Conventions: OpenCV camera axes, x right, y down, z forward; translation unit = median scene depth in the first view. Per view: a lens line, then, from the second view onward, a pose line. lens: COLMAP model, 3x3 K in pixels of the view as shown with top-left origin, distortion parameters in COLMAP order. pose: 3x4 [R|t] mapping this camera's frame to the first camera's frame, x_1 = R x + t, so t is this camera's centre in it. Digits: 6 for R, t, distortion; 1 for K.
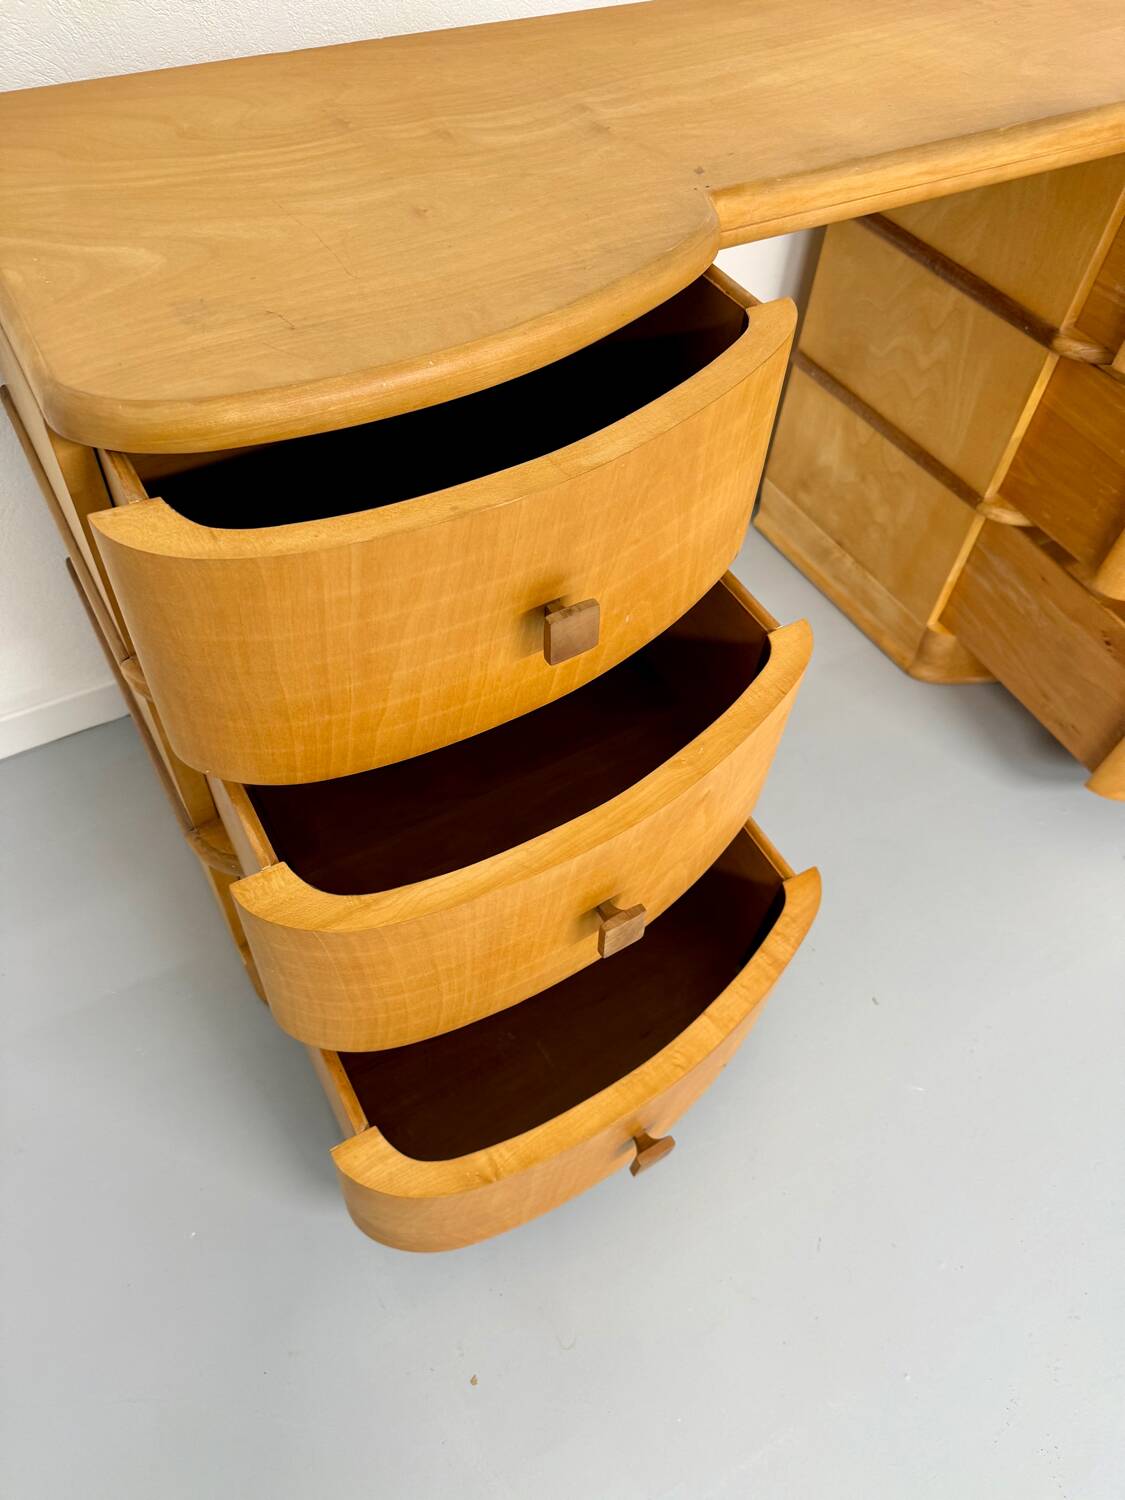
lens RADIAL K [[1068.0, 0, 554.7], [0, 1068.0, 750.8], [0, 0, 1]] dist [0.053575, -0.089805]
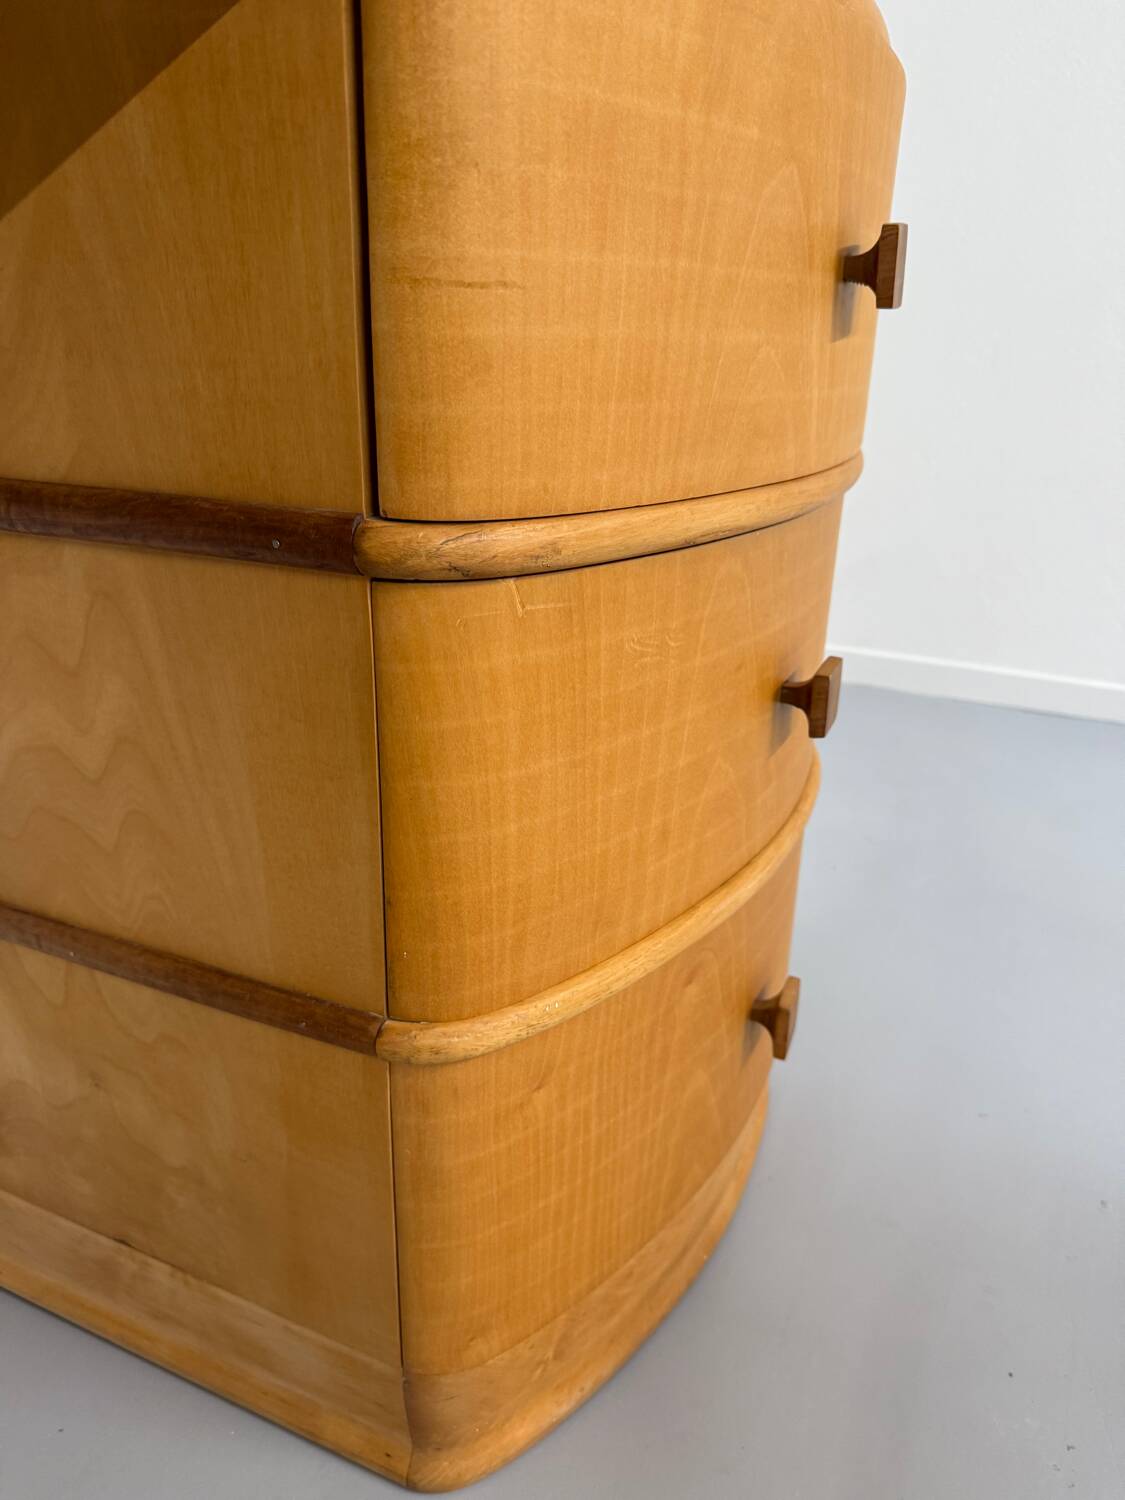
lens RADIAL K [[1068.0, 0, 554.7], [0, 1068.0, 750.8], [0, 0, 1]] dist [0.053575, -0.089805]
pose [[0.808426, -0.250762, 0.532509, 0.281058], [0.471623, 0.817263, -0.331139, -0.165317], [-0.352163, 0.518845, 0.778962, 0.663689]]
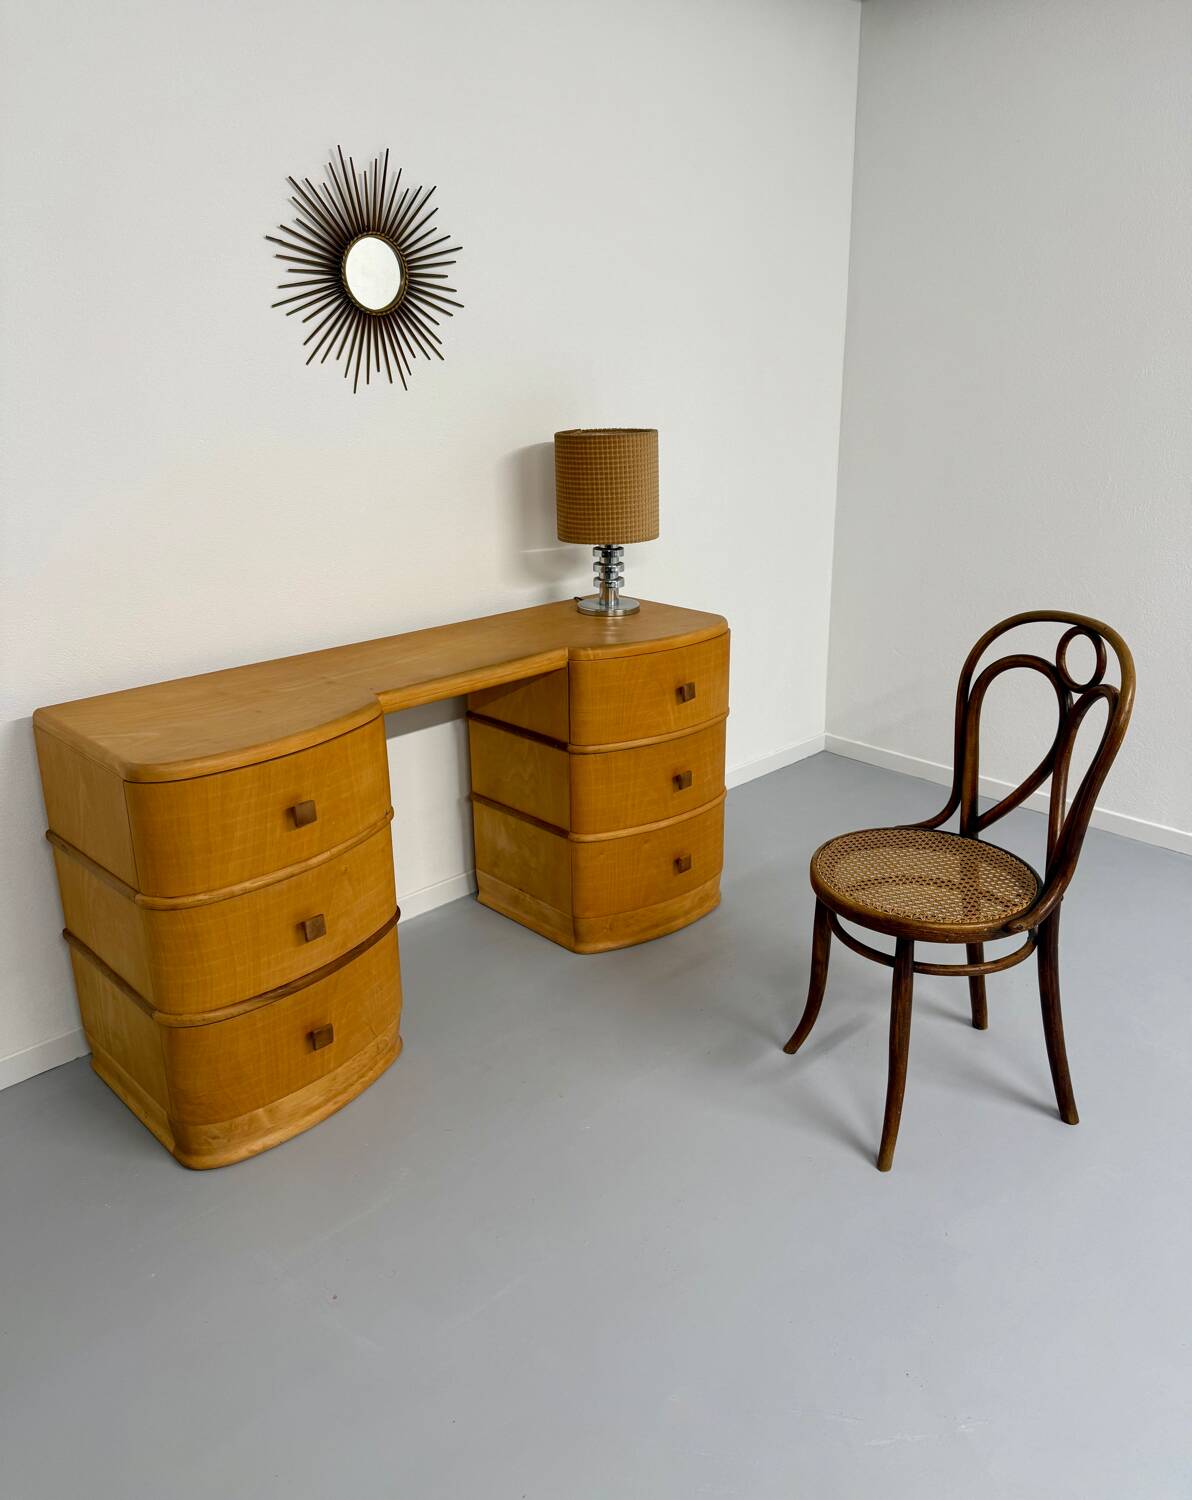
lens RADIAL K [[1111.3, 0, 603.3], [0, 1111.3, 704.8], [0, 0, 1]] dist [0.186484, -0.400377]
pose [[0.965230, -0.134573, 0.224099, 0.041524], [0.235882, 0.817859, -0.524848, 0.652051], [-0.112651, 0.559460, 0.821166, -0.786127]]
